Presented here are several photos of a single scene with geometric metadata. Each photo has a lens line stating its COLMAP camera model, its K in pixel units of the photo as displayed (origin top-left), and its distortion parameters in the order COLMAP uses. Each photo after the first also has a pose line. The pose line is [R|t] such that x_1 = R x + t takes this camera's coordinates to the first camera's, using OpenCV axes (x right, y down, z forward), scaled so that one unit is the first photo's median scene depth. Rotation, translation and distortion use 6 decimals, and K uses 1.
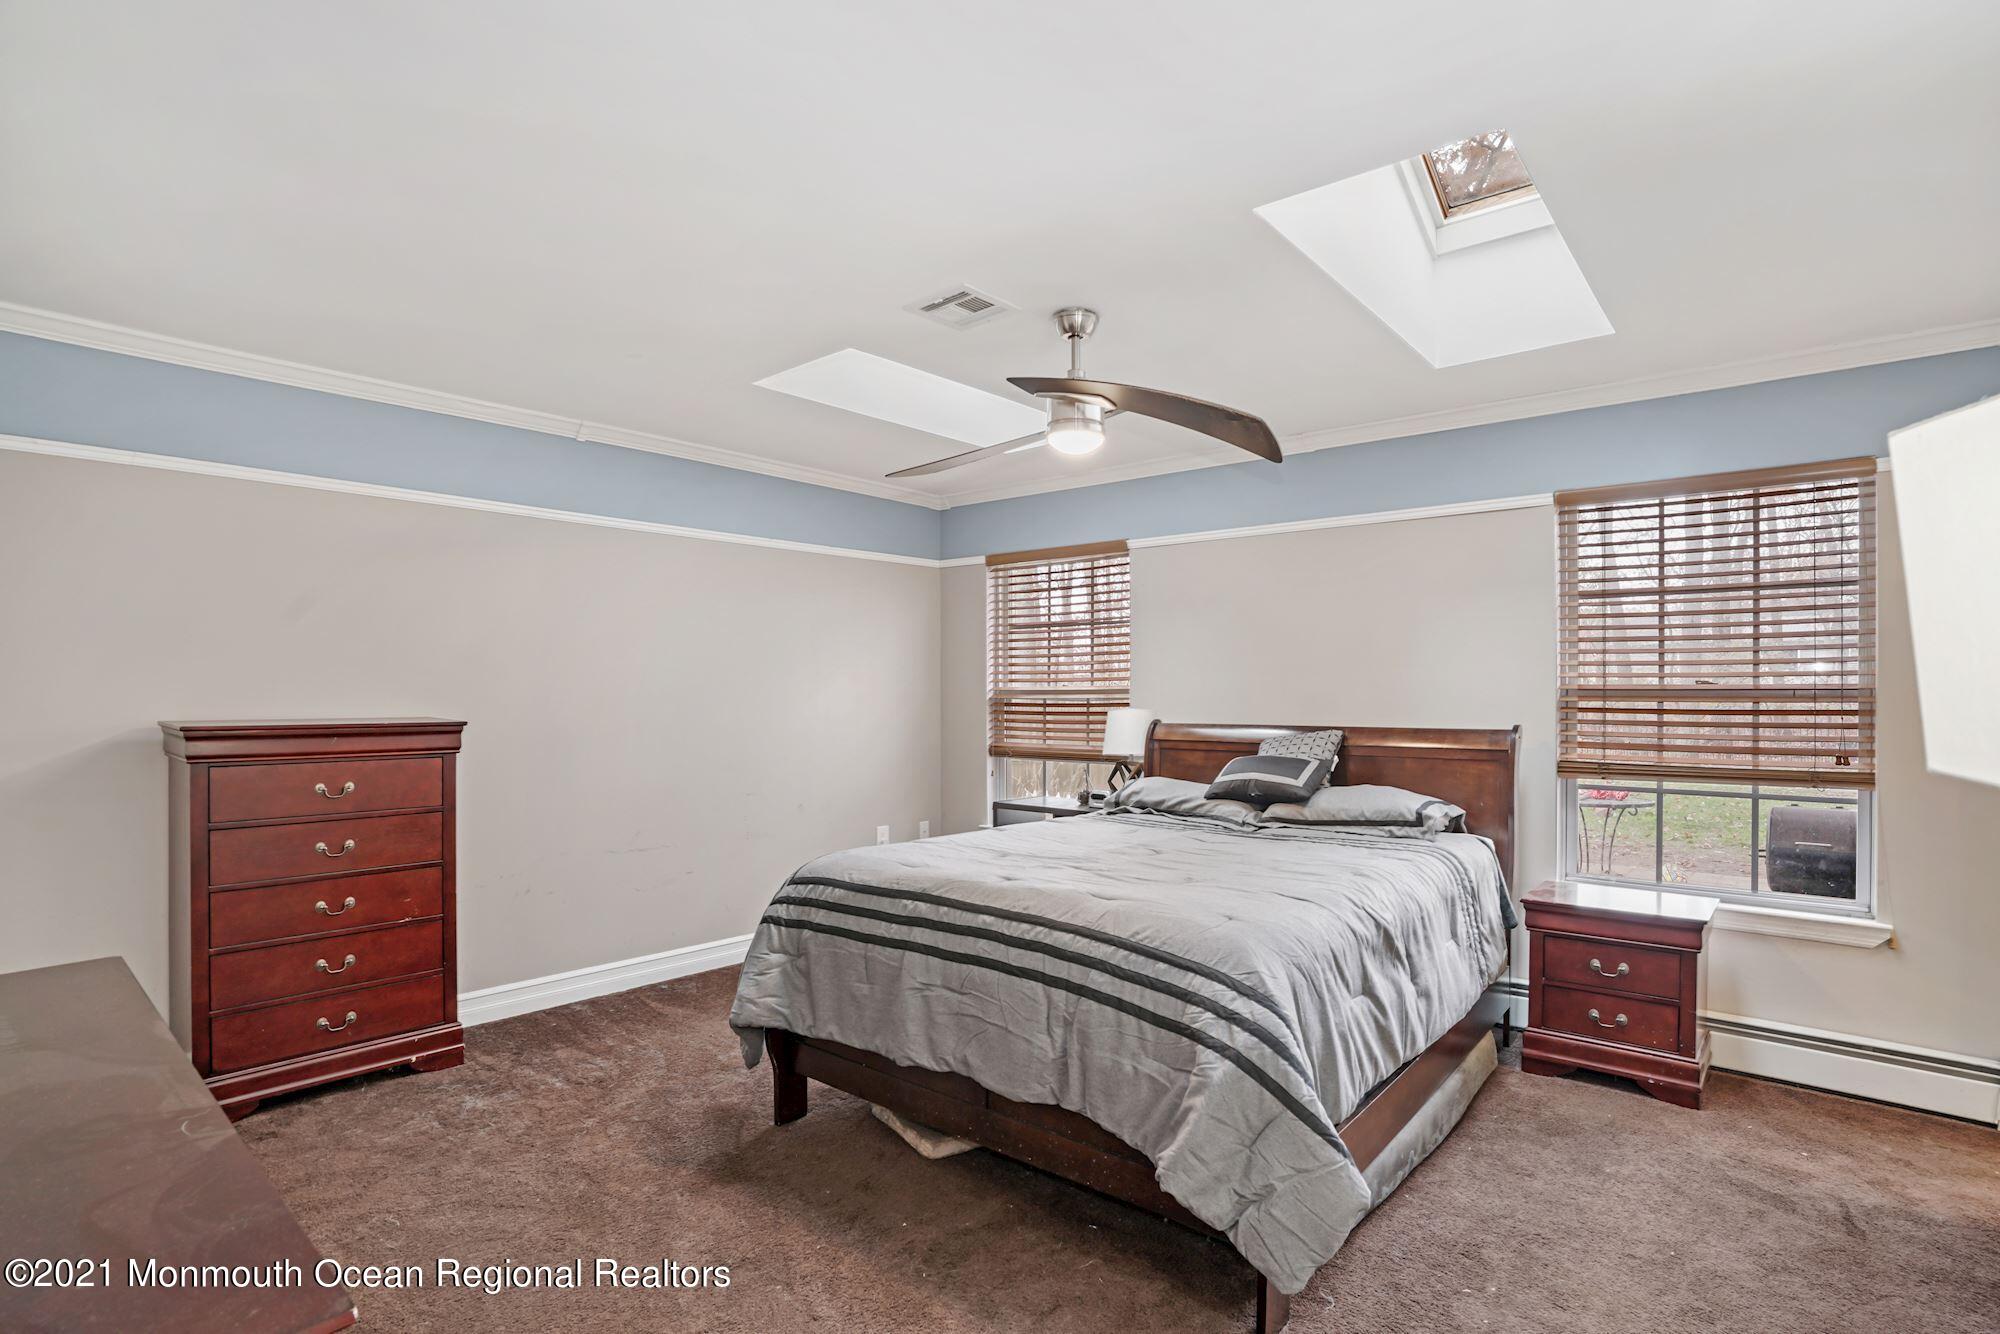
lens RADIAL K [[1002.0, 0, 1012.5], [0, 1002.0, 683.0], [0, 0, 1]] dist [0.004470, 0.002140]
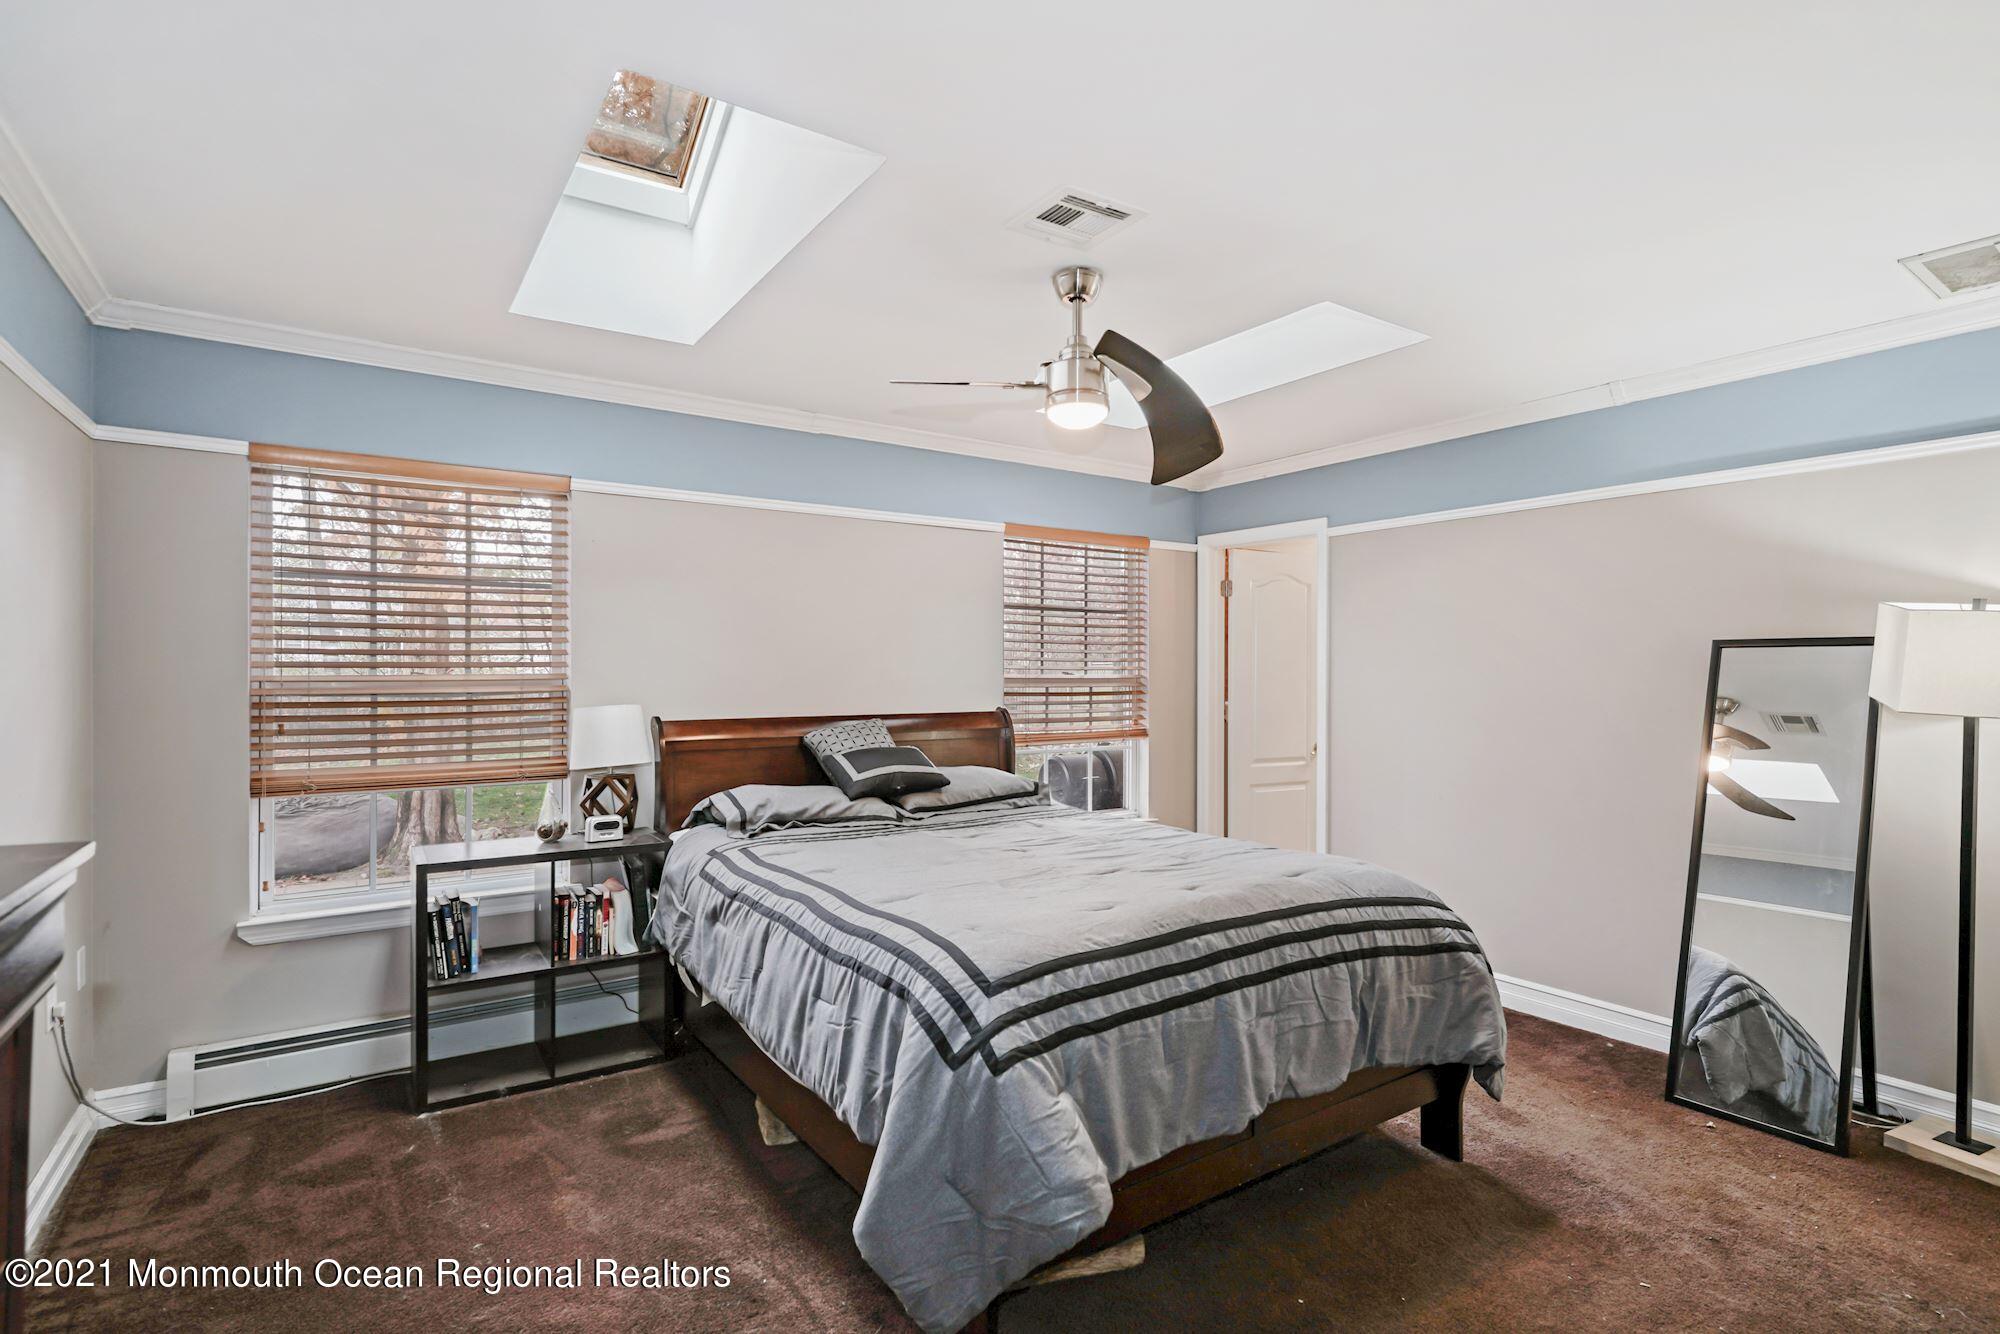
lens RADIAL K [[1002.0, 0, 1001.7], [0, 1002.0, 674.7], [0, 0, 1]] dist [0.004470, 0.002140]
pose [[0.232550, 0.006703, 0.972561, -0.711604], [-0.014662, 0.999887, -0.003386, 0.006810], [-0.972474, -0.013473, 0.232622, 0.740084]]
